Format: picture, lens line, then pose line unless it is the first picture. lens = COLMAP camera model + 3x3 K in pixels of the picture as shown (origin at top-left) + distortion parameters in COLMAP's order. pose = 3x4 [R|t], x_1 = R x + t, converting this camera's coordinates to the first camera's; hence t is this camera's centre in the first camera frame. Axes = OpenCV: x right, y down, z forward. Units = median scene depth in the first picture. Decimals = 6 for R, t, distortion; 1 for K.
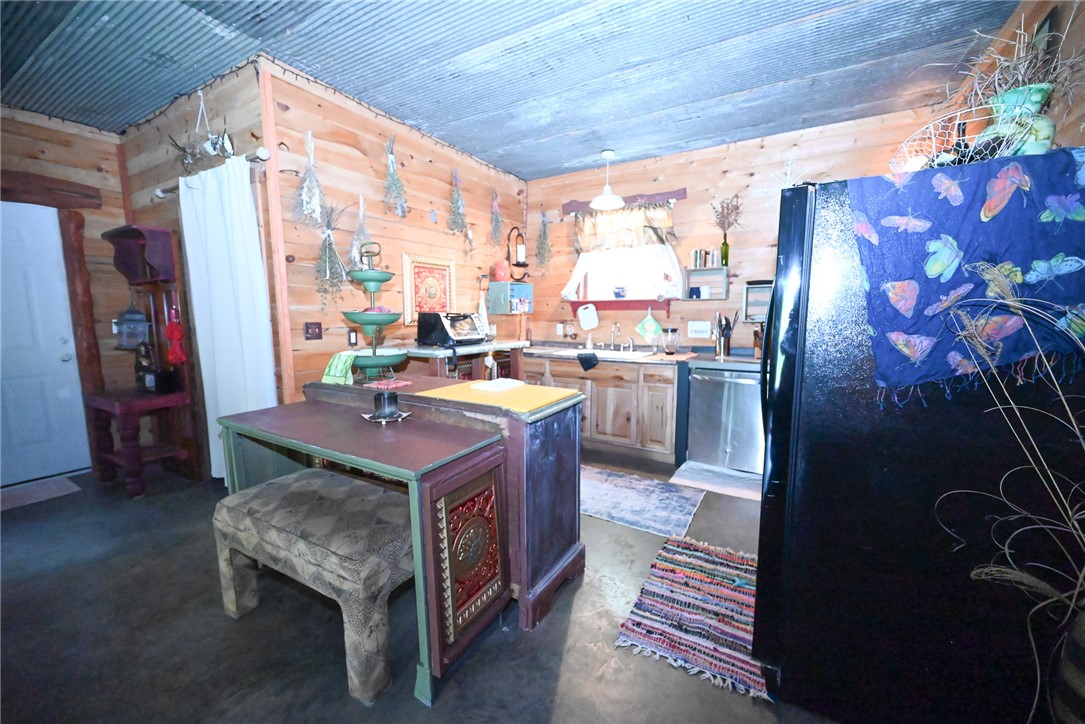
lens RADIAL K [[426.1, 0, 538.6], [0, 426.1, 363.9], [0, 0, 1]] dist [0.002886, -0.000066]
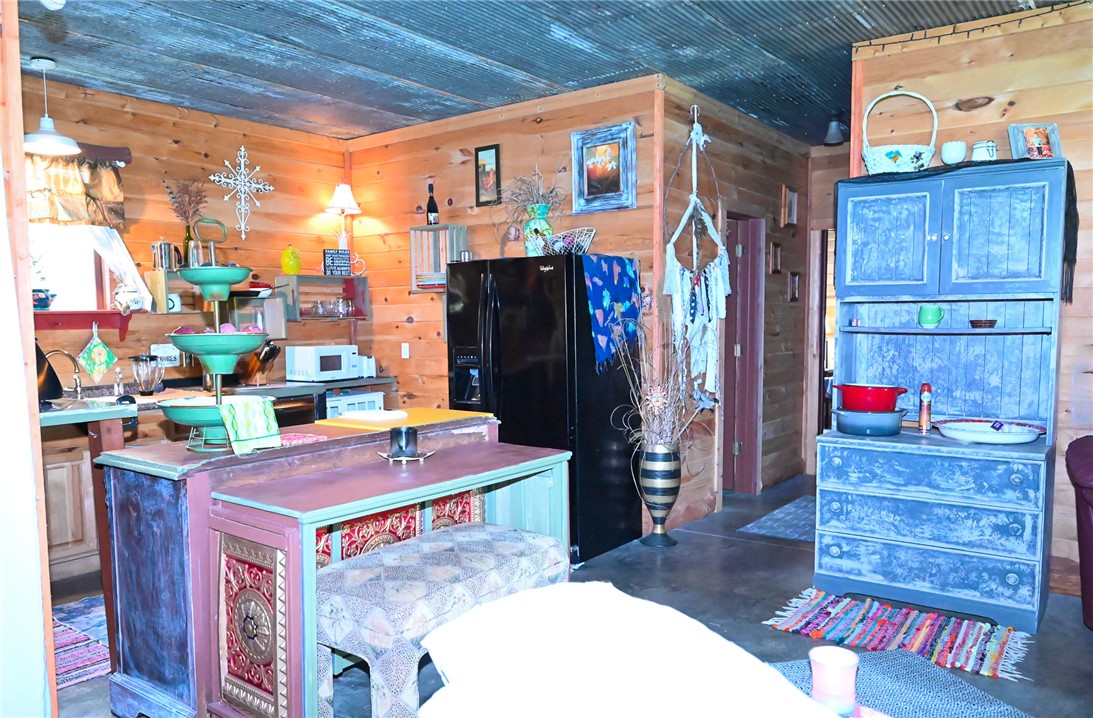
lens RADIAL K [[804.7, 0, 545.2], [0, 804.7, 363.6], [0, 0, 1]] dist [0.000639, 0.000418]
pose [[0.117143, -0.055228, 0.991578, -0.884191], [0.135217, 0.990041, 0.039168, -0.037166], [-0.983867, 0.129490, 0.123444, 0.244454]]
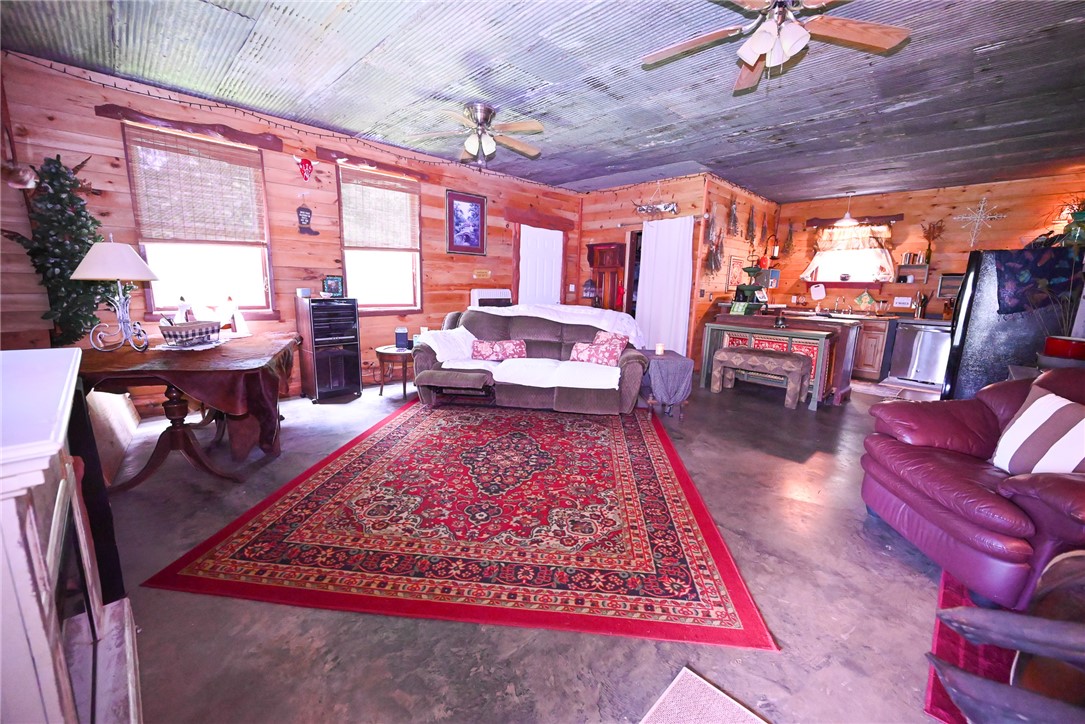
lens RADIAL K [[426.1, 0, 541.3], [0, 426.1, 362.2], [0, 0, 1]] dist [0.002886, -0.000066]
pose [[0.965437, 0.077952, -0.248708, -0.545356], [-0.063633, 0.995847, 0.065117, 0.133434], [0.252751, -0.047041, 0.966387, -0.958782]]
